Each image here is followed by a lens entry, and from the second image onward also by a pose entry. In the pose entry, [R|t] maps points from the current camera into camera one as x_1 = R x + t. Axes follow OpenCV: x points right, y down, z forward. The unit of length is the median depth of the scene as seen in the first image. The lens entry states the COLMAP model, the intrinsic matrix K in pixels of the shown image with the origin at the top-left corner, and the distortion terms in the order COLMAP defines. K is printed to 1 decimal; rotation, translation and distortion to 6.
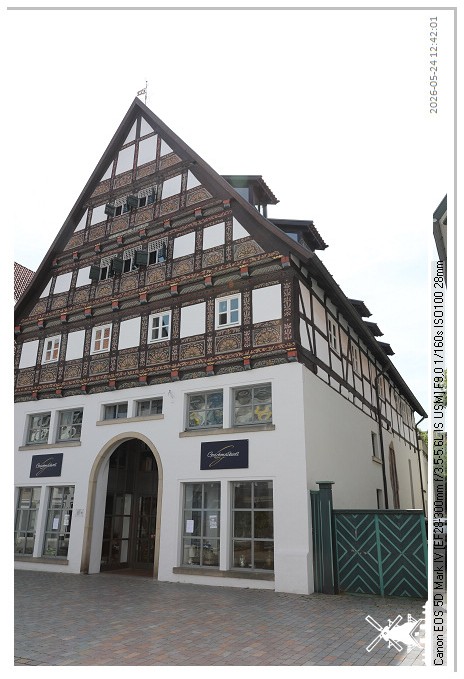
lens RADIAL K [[550.5, 0, 232.0], [0, 550.5, 339.5], [0, 0, 1]] dist [0.063455, -0.002341]
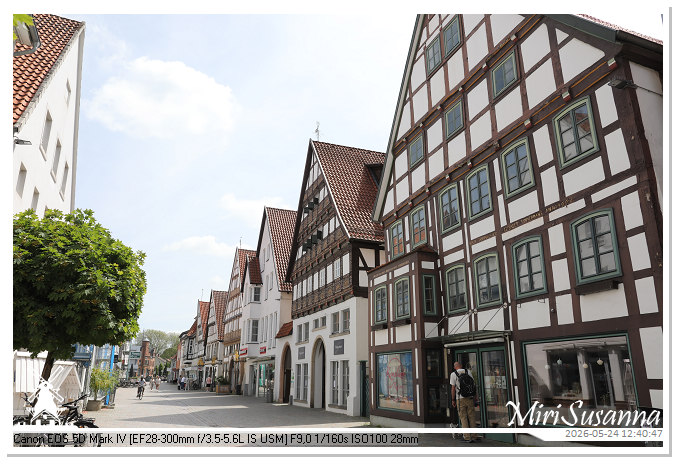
lens RADIAL K [[550.5, 0, 339.5], [0, 550.5, 232.0], [0, 0, 1]] dist [0.063455, -0.002341]
pose [[0.774786, -0.180528, -0.605902, 1.109997], [0.218714, 0.975727, -0.011041, -0.145233], [0.593187, -0.123965, 0.795463, -0.428470]]
